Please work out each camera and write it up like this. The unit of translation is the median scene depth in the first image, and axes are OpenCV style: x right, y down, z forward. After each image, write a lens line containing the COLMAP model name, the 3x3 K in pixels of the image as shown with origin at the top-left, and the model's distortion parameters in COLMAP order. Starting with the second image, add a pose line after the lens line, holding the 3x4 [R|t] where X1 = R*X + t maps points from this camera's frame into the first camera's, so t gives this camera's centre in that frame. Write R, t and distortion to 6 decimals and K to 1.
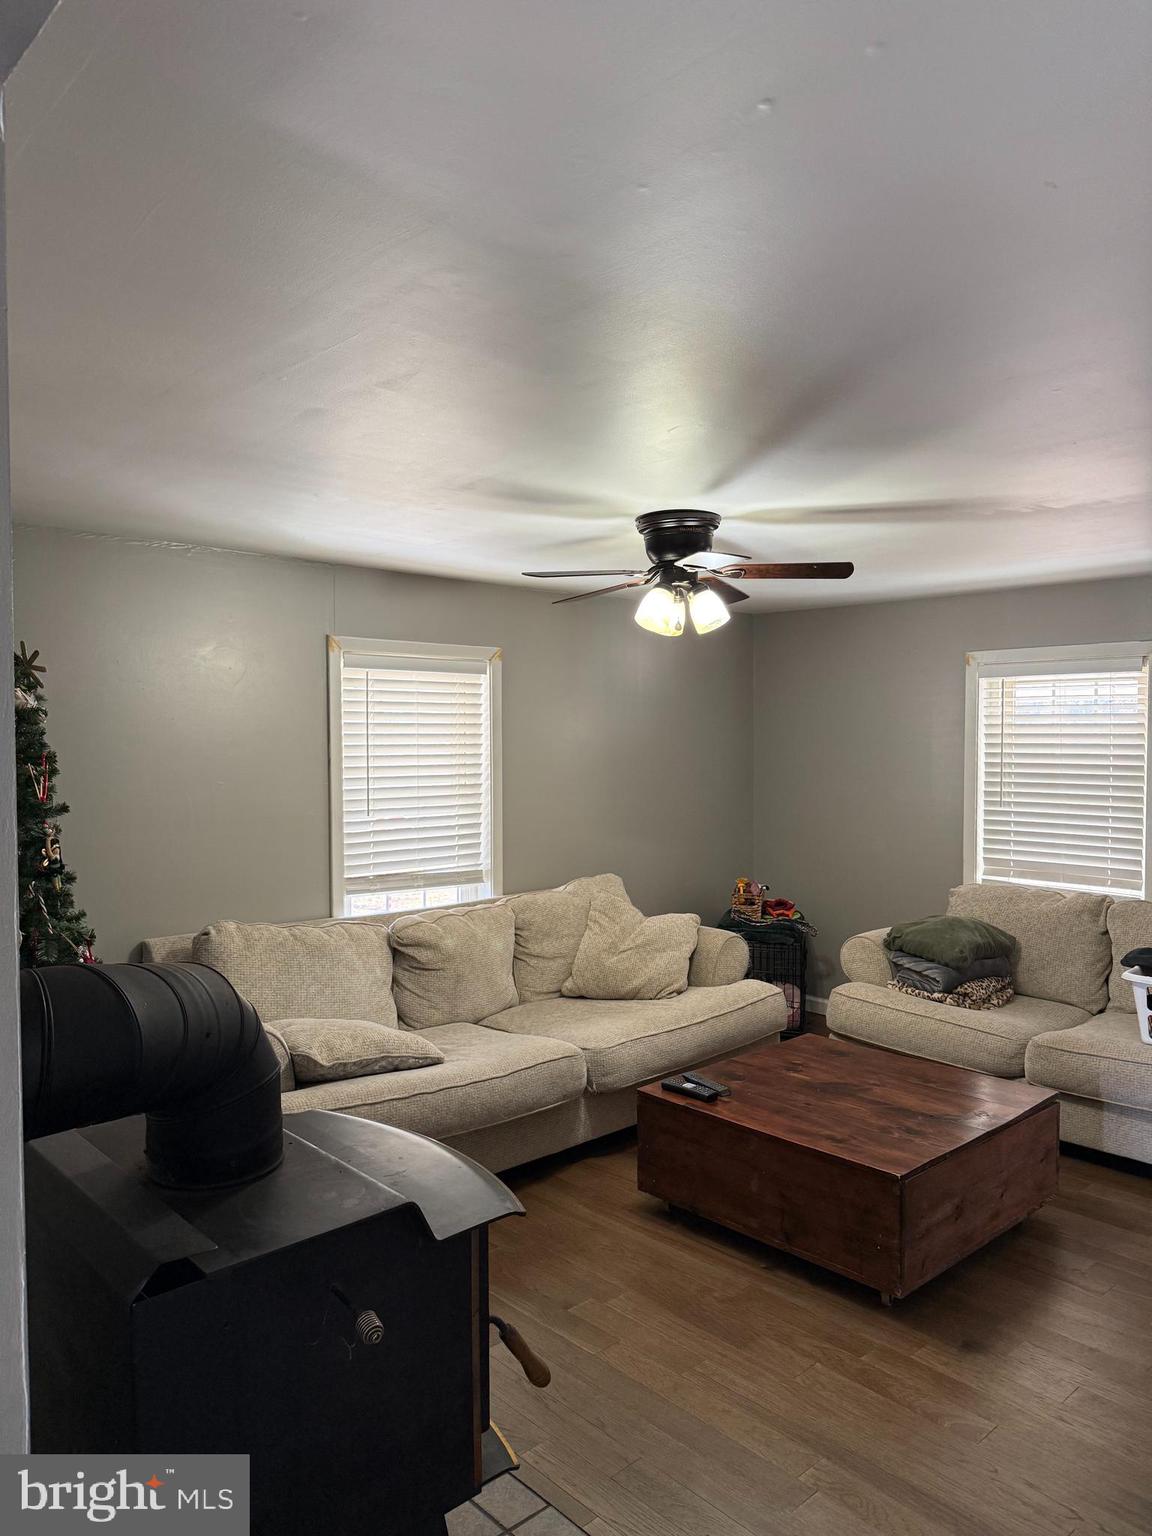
lens RADIAL K [[1088.0, 0, 574.0], [0, 1088.0, 766.8], [0, 0, 1]] dist [0.045902, -0.031449]
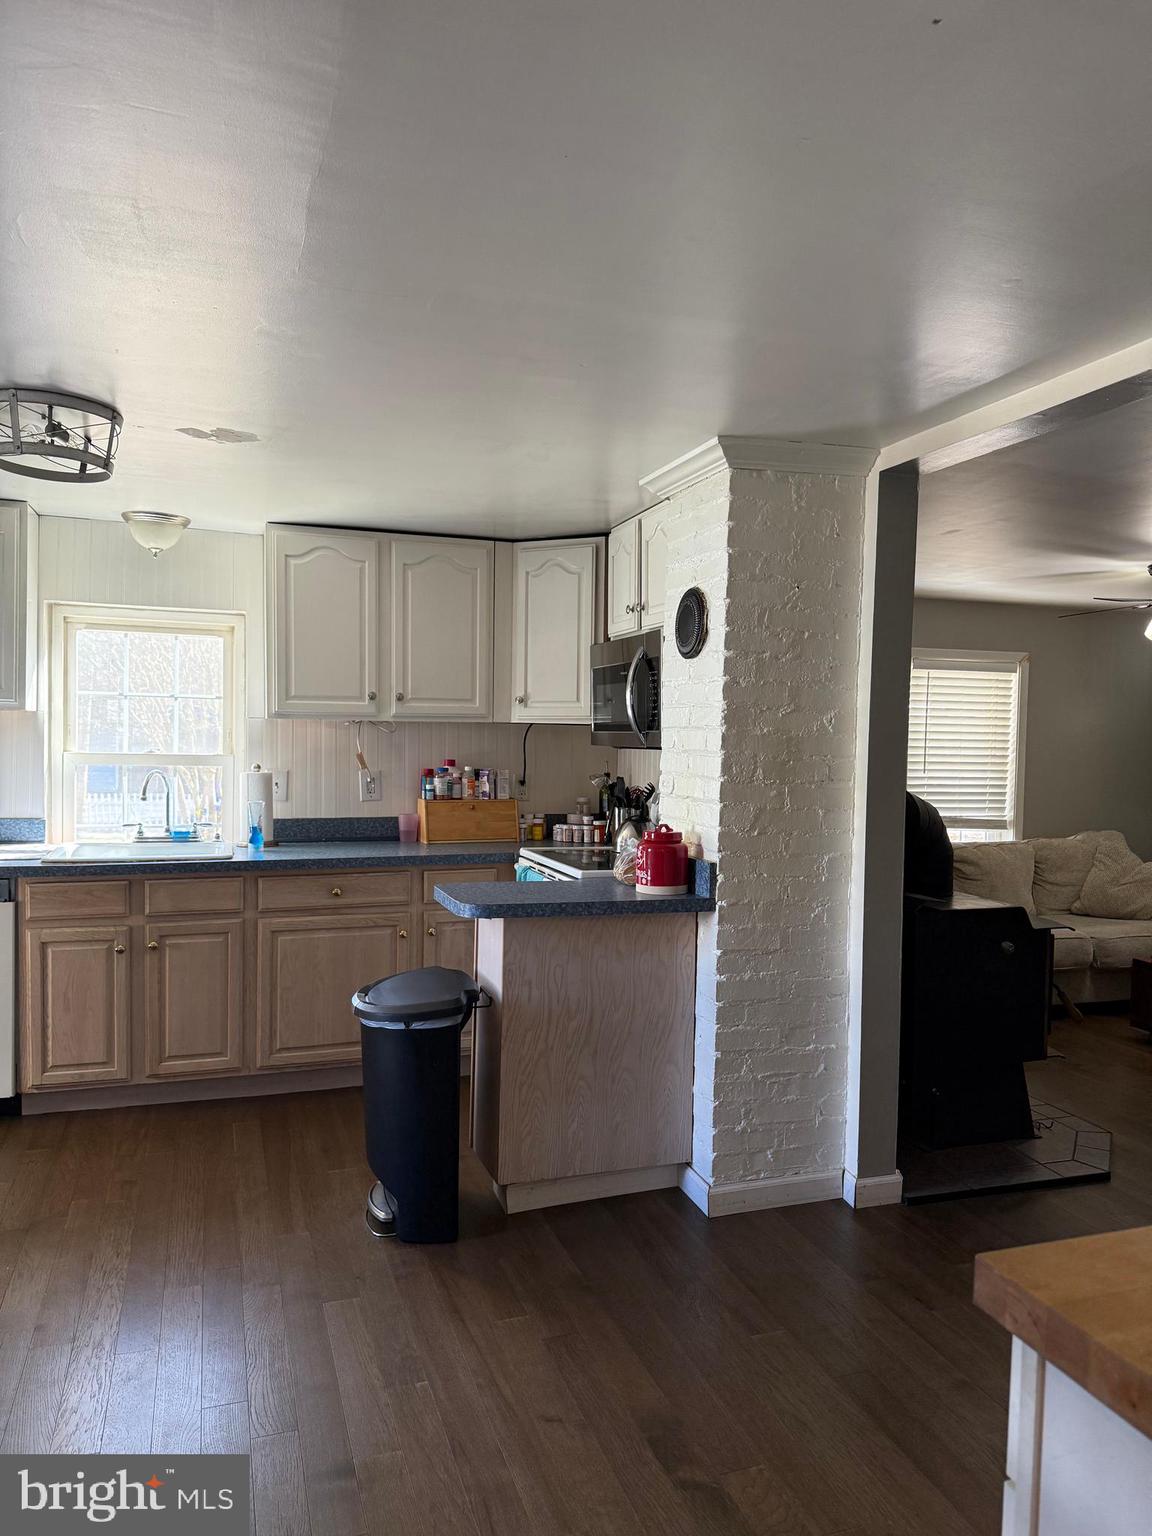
lens RADIAL K [[1088.0, 0, 581.9], [0, 1088.0, 766.9], [0, 0, 1]] dist [0.045902, -0.031449]
pose [[0.915652, 0.040899, -0.399886, -0.028924], [-0.037482, 0.999163, 0.016366, 0.029672], [0.400221, 0.000003, 0.916419, -0.471789]]
